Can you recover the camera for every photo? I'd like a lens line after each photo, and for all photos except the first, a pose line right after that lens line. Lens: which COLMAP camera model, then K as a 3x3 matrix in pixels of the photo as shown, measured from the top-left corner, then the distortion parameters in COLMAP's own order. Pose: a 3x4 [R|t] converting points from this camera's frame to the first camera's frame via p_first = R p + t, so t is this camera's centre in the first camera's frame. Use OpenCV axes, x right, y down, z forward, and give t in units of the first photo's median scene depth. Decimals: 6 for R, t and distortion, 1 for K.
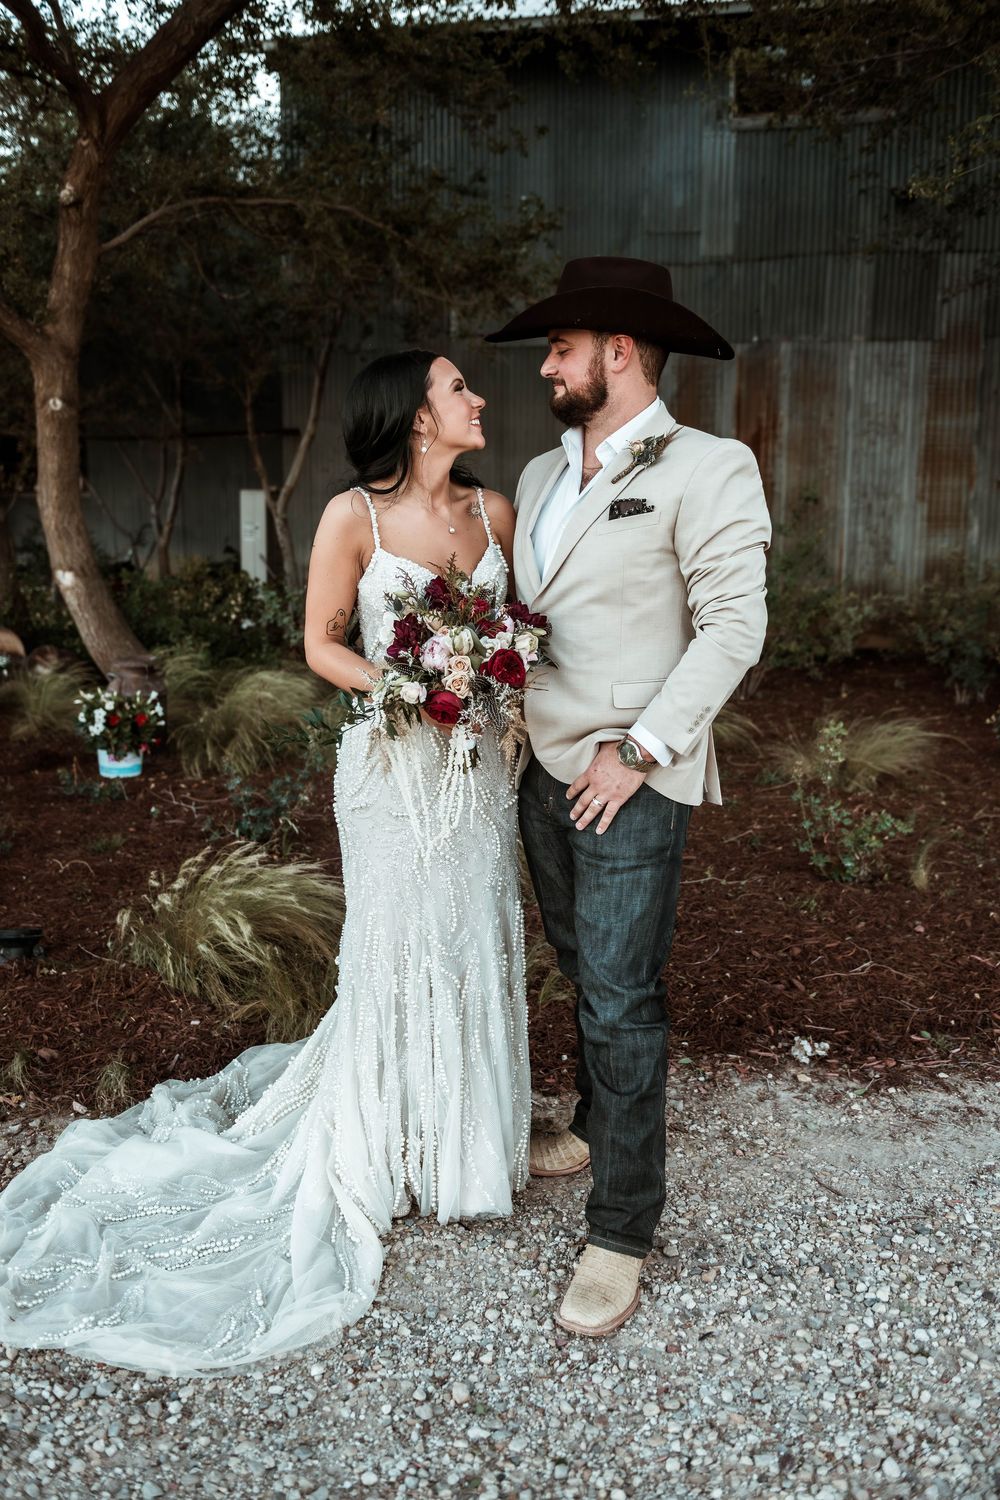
lens RADIAL K [[1246.3, 0, 500.0], [0, 1246.3, 750.0], [0, 0, 1]] dist [-0.001784, -0.127657]
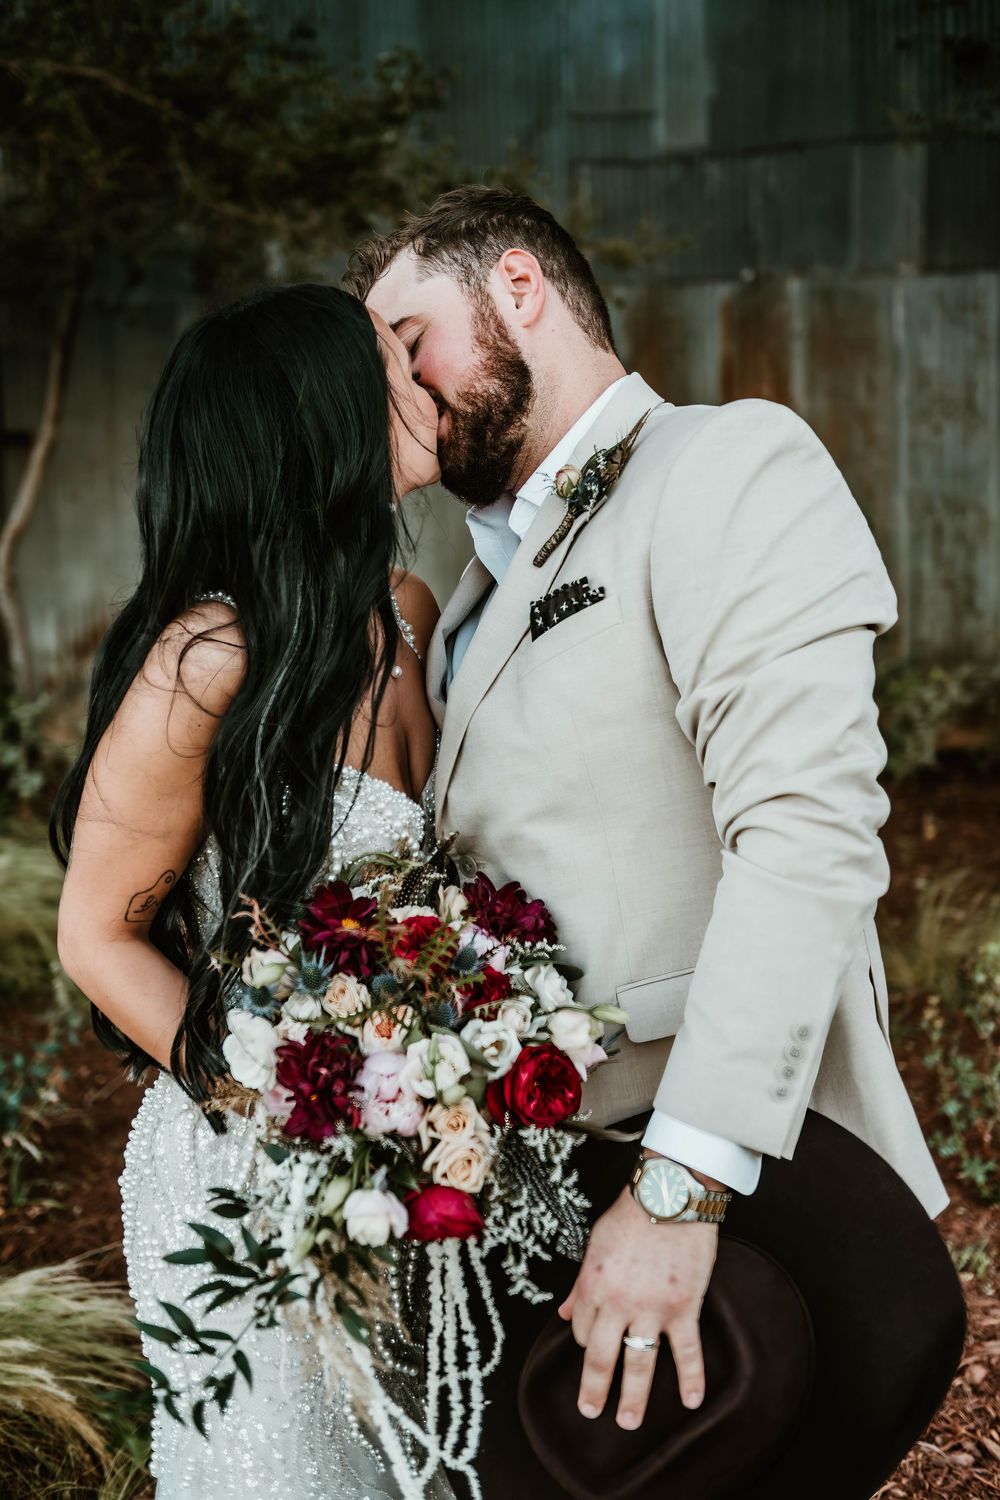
lens RADIAL K [[1828.0, 0, 500.0], [0, 1828.0, 750.0], [0, 0, 1]] dist [-0.003532, -0.027020]
pose [[0.995797, -0.040996, 0.081902, -0.011391], [0.046714, 0.996511, -0.069166, -0.032265], [-0.078781, 0.072701, 0.994237, 0.106778]]
